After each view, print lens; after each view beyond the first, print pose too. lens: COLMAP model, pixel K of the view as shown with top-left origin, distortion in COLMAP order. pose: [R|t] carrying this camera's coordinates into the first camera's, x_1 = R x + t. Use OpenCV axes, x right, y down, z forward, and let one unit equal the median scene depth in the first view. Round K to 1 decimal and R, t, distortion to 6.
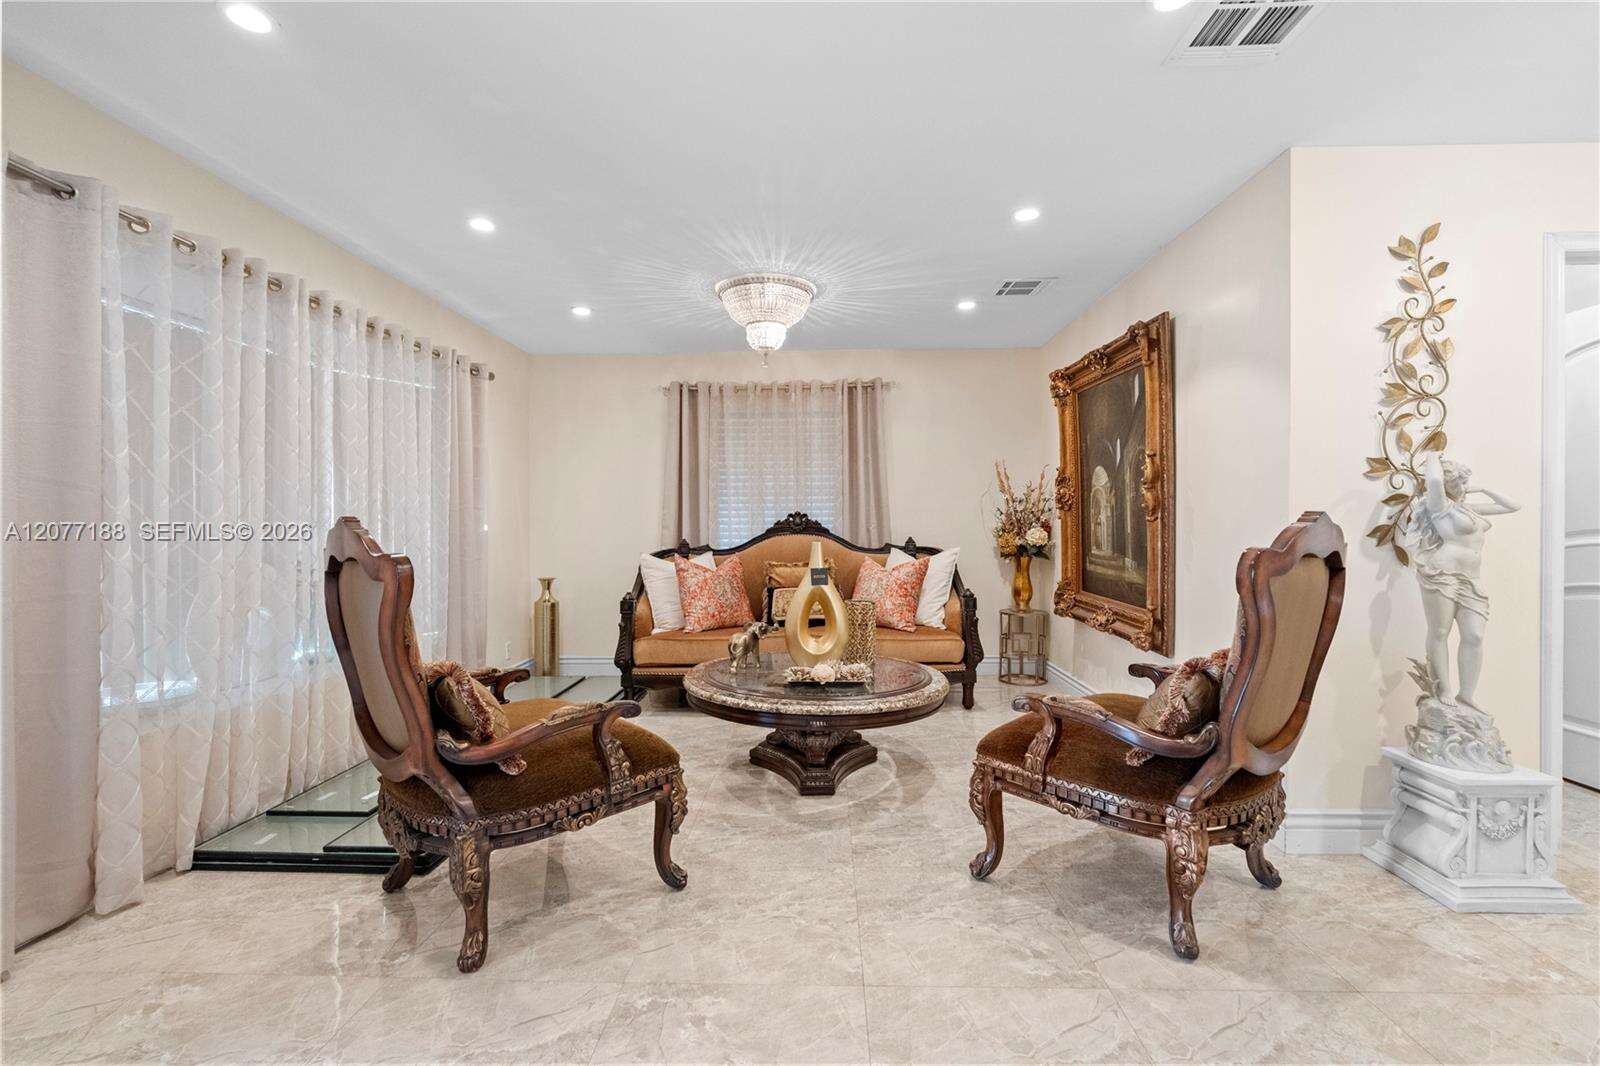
lens RADIAL K [[700.3, 0, 797.1], [0, 700.3, 532.8], [0, 0, 1]] dist [-0.001121, 0.000098]
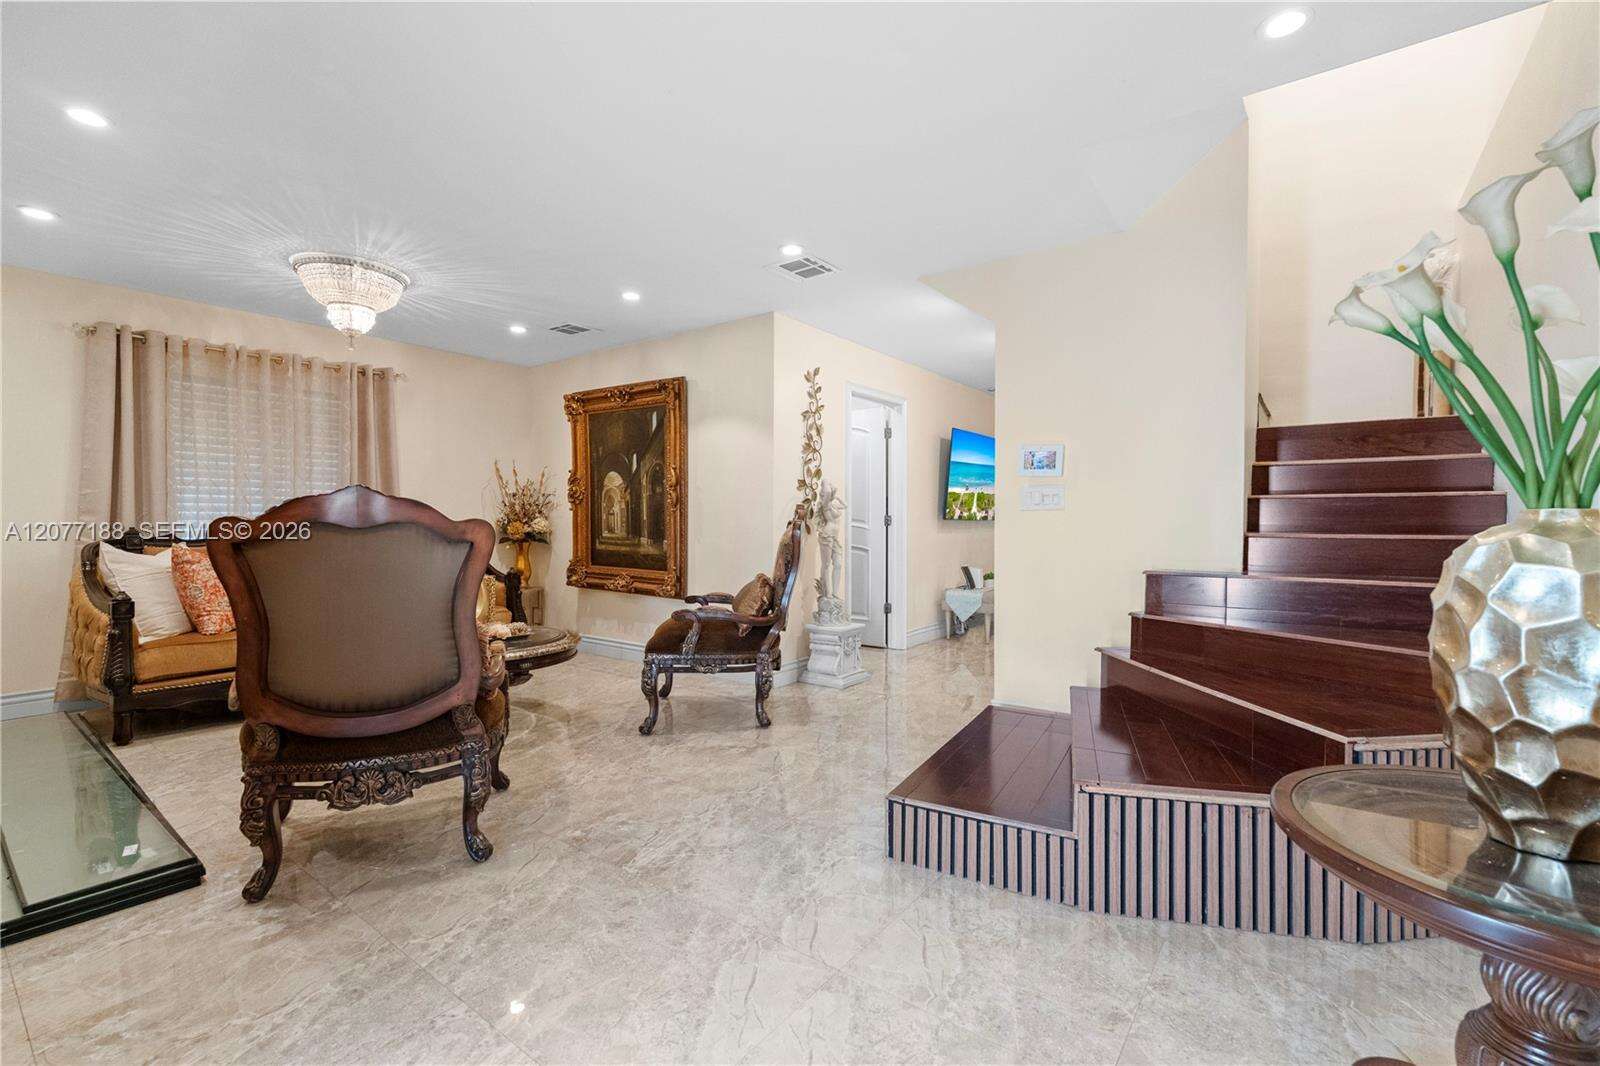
lens RADIAL K [[698.8, 0, 801.9], [0, 698.8, 538.1], [0, 0, 1]] dist [-0.007015, -0.000230]
pose [[0.577322, -0.010951, 0.816443, -0.490426], [0.005586, 0.999940, 0.009463, 0.024428], [-0.816498, -0.000903, 0.577348, -0.088594]]
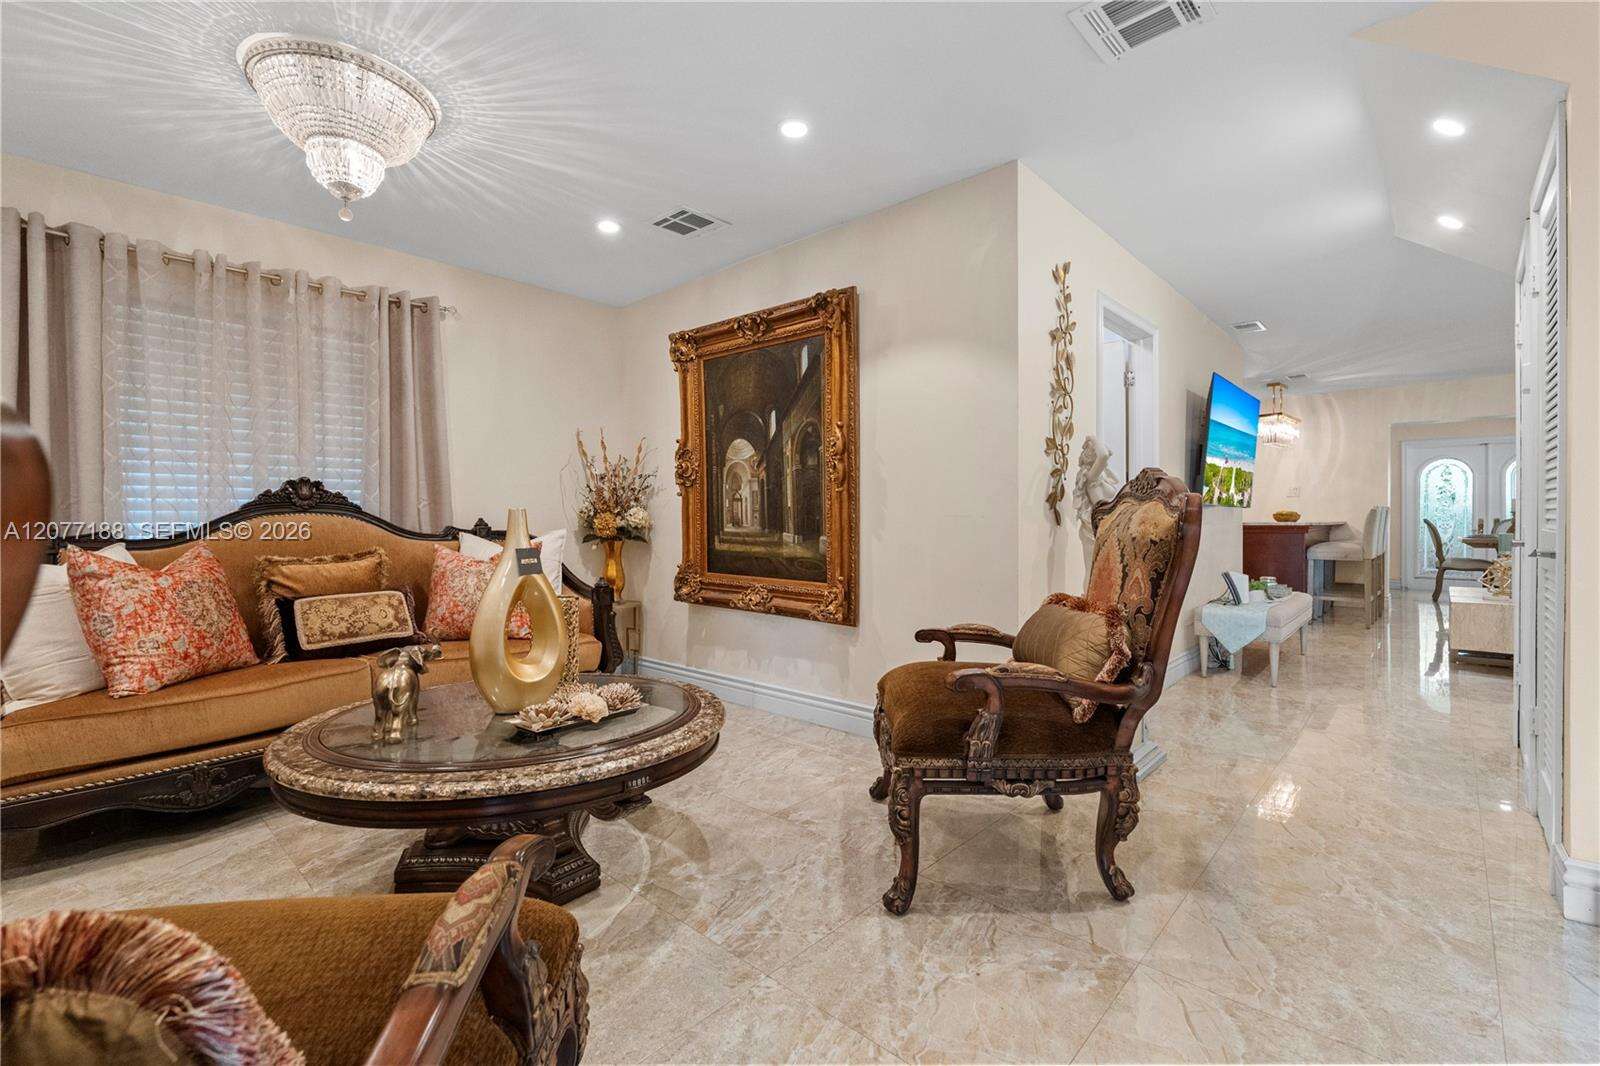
lens RADIAL K [[701.4, 0, 807.4], [0, 701.4, 531.4], [0, 0, 1]] dist [-0.006290, -0.000632]
pose [[0.653261, -0.010889, 0.757055, -0.243690], [0.013431, 0.999906, 0.002792, 0.030714], [-0.757014, 0.008344, 0.653345, 0.324062]]
